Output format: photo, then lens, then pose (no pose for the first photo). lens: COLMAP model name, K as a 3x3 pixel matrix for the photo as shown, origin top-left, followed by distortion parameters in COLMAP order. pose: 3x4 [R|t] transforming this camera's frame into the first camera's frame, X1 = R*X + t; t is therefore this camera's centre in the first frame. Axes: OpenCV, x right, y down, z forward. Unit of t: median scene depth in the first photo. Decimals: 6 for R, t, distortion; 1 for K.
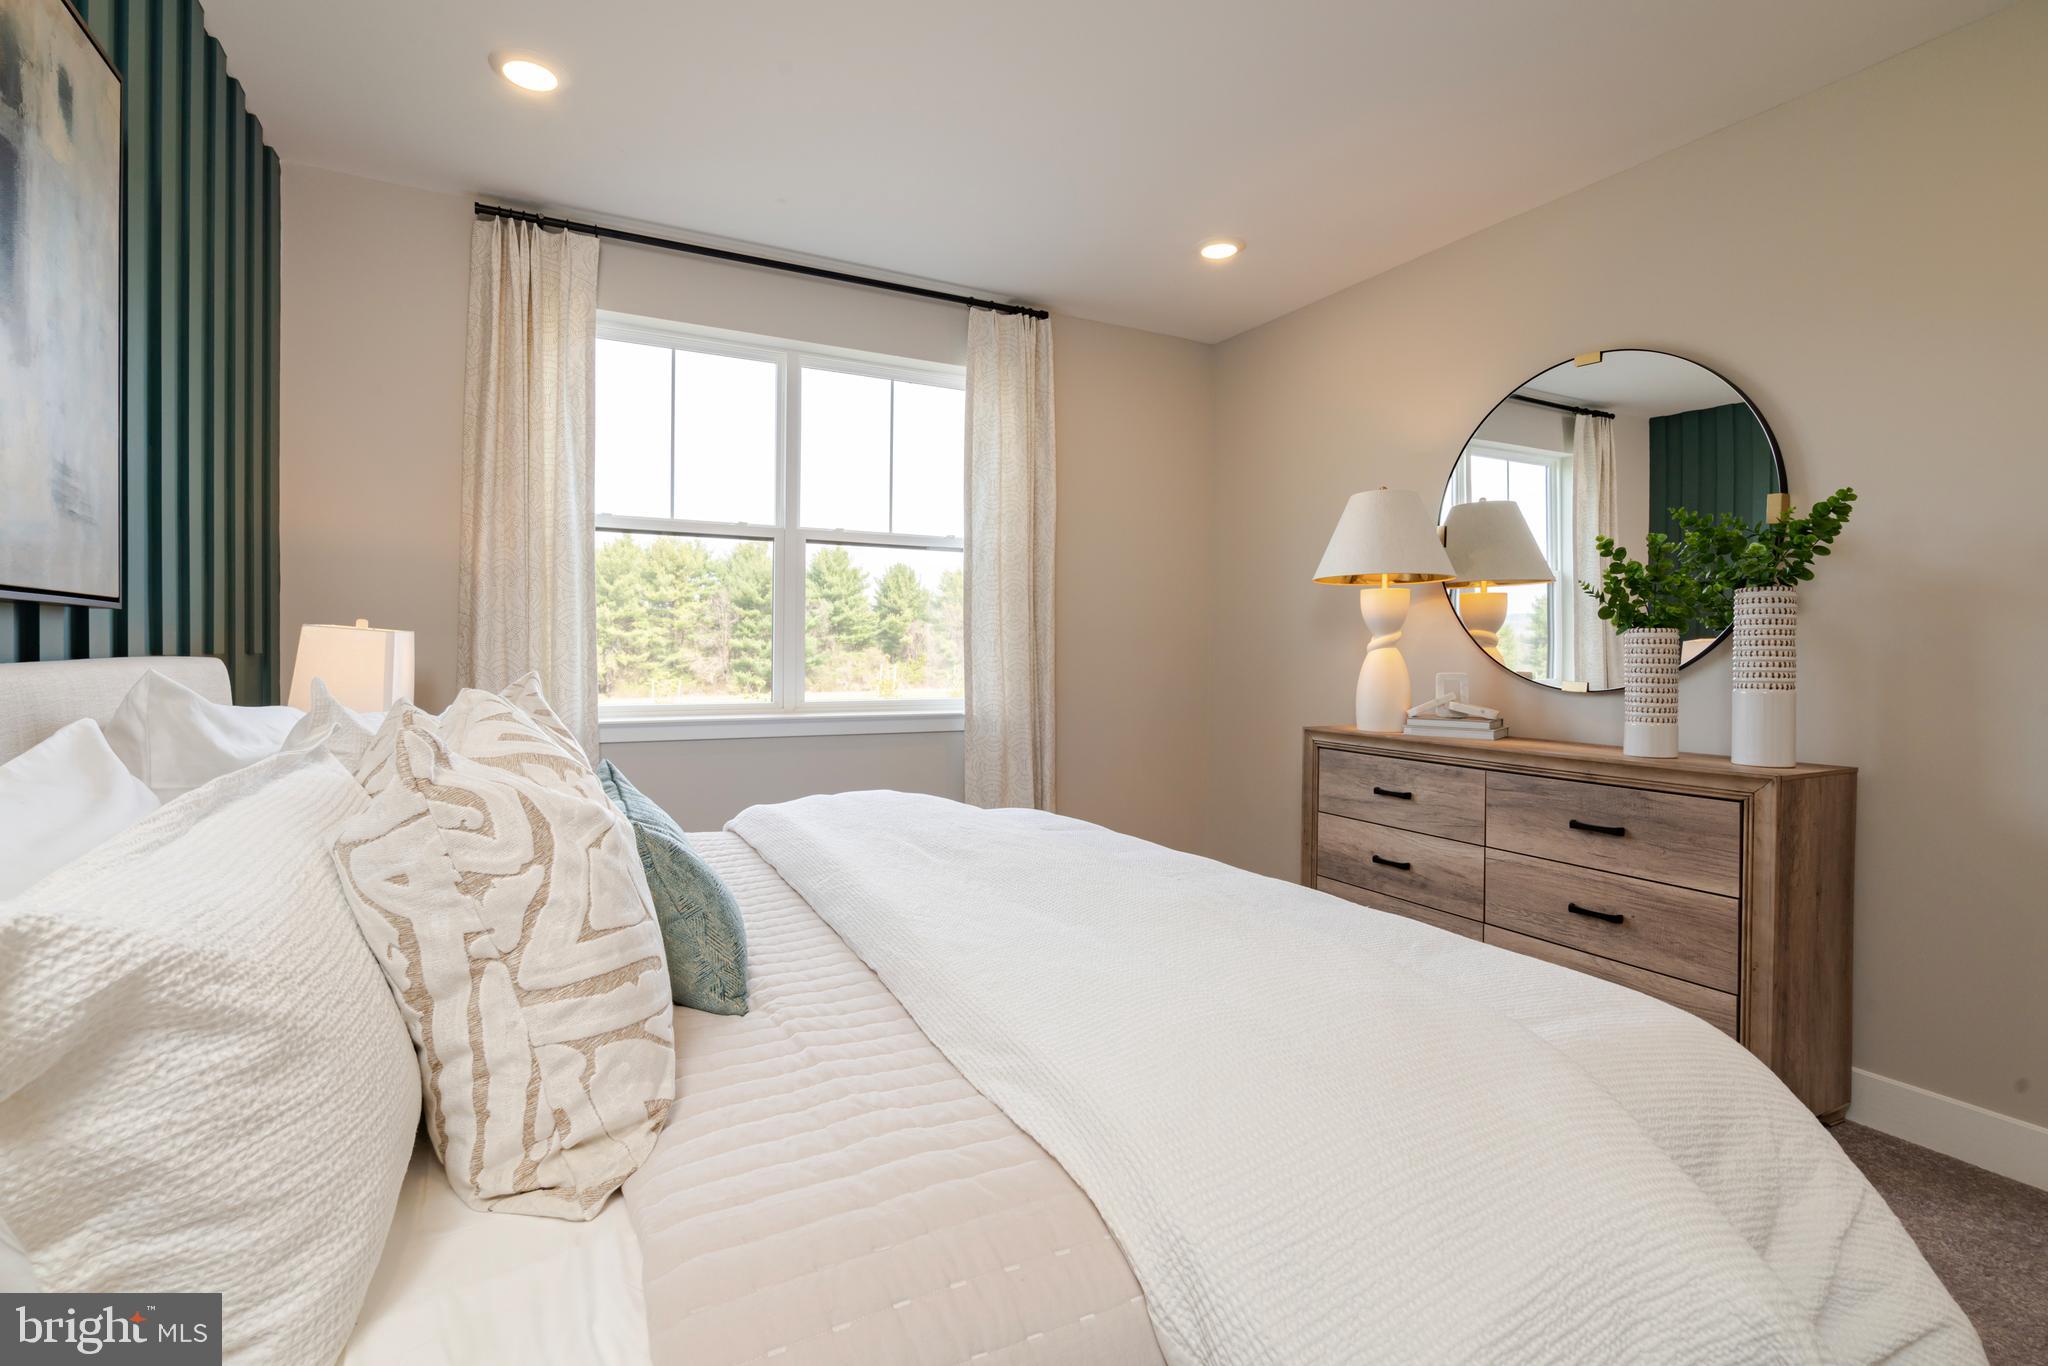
lens RADIAL K [[953.6, 0, 1027.9], [0, 953.6, 650.1], [0, 0, 1]] dist [-0.004629, -0.000126]
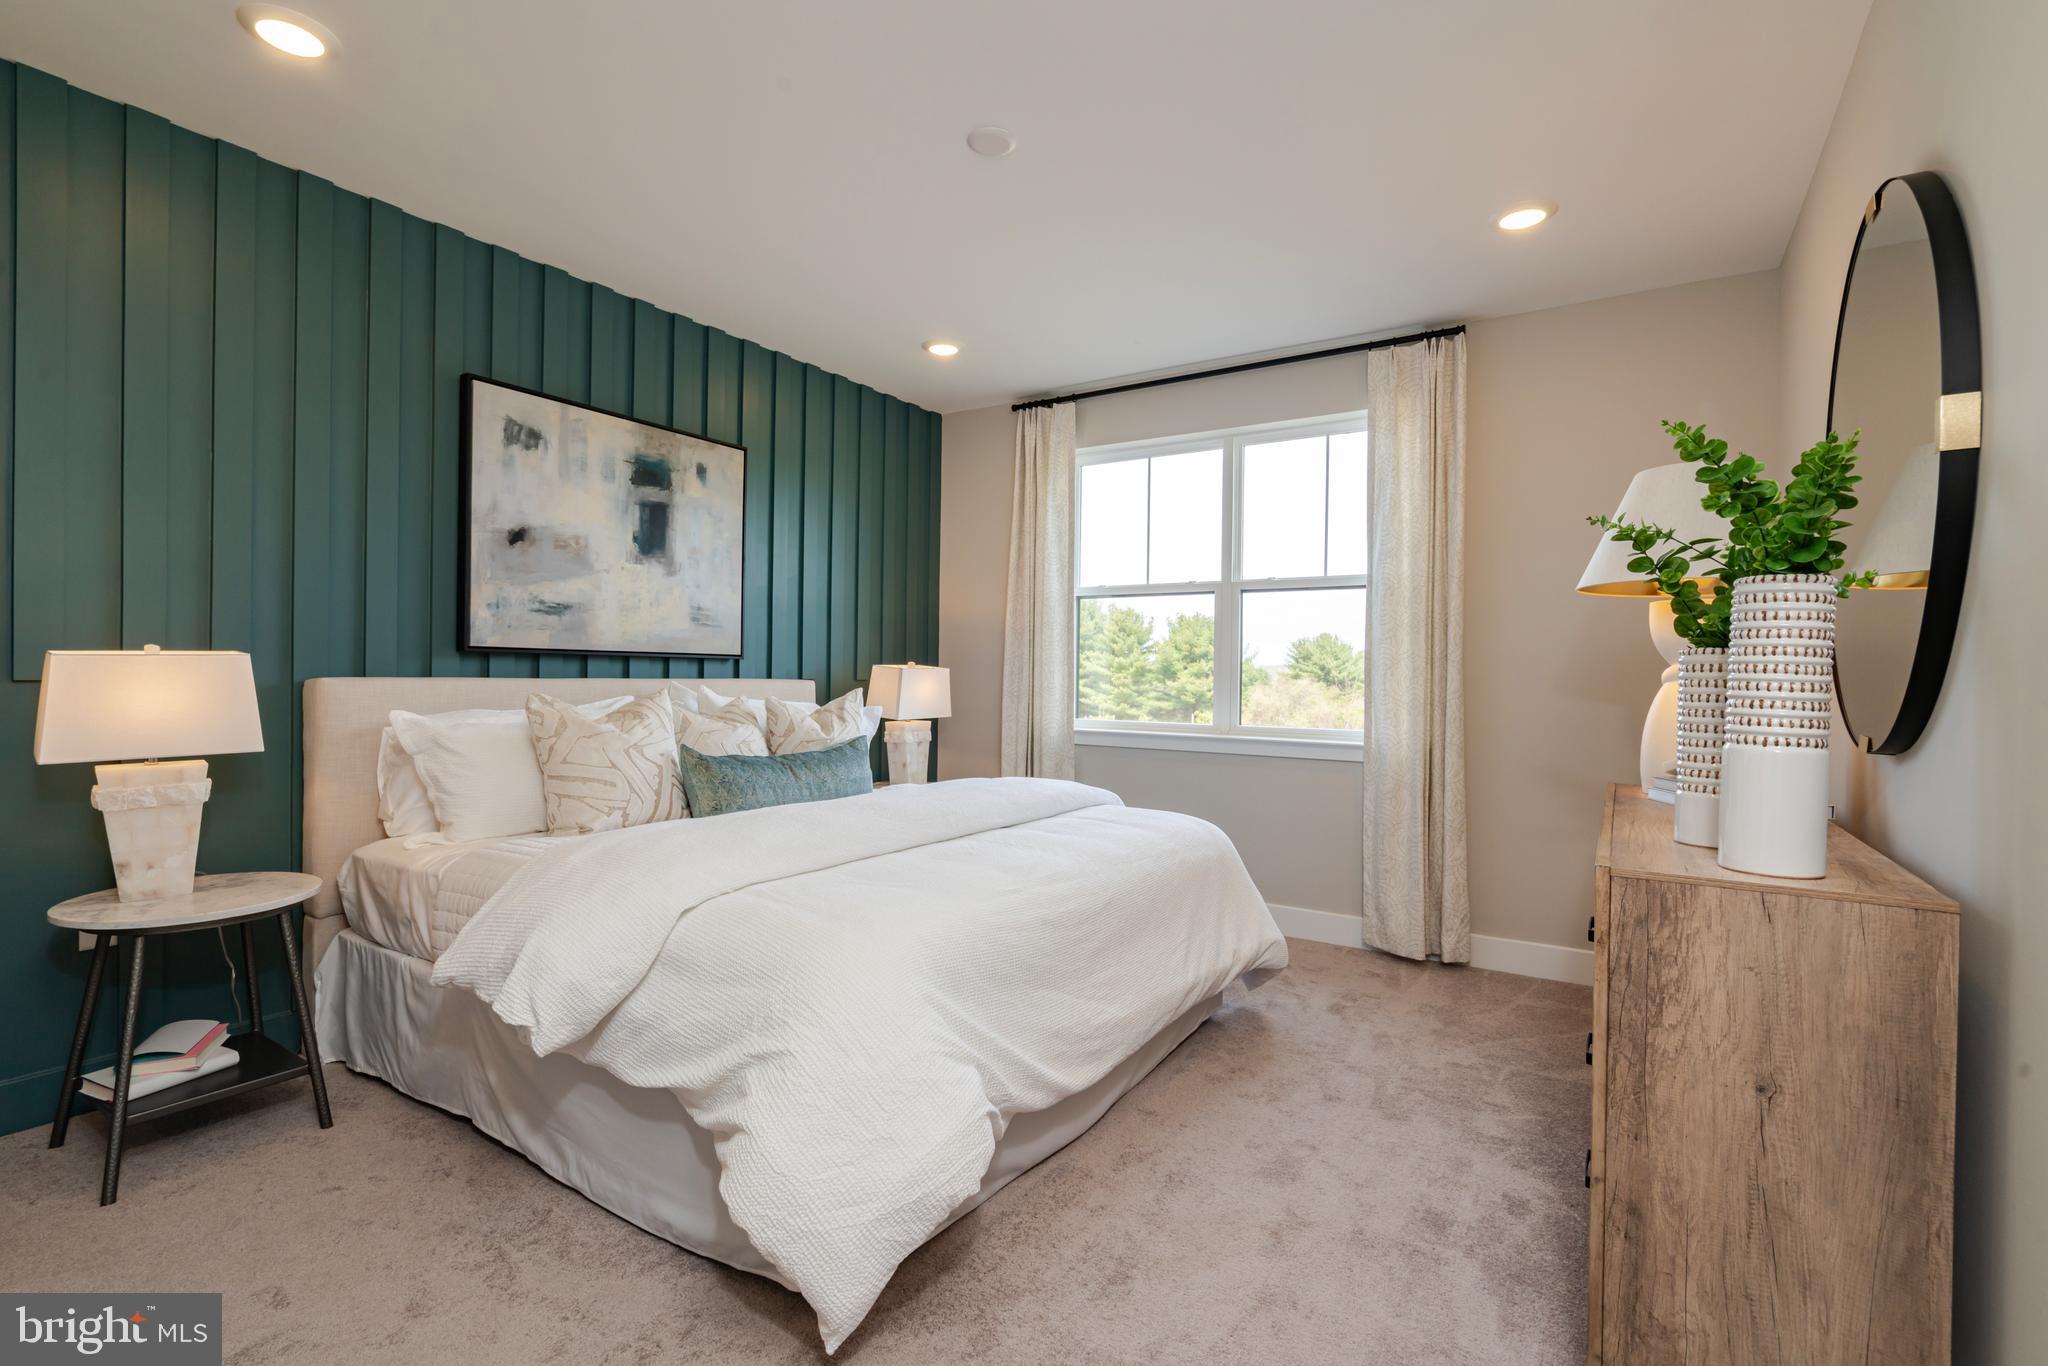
lens RADIAL K [[956.2, 0, 1024.0], [0, 956.2, 683.0], [0, 0, 1]] dist [-0.000833, 0.000130]
pose [[0.486528, 0.005149, -0.873650, 0.687969], [-0.013985, 0.999900, -0.001895, 0.005794], [0.873553, 0.013141, 0.486551, 0.182785]]
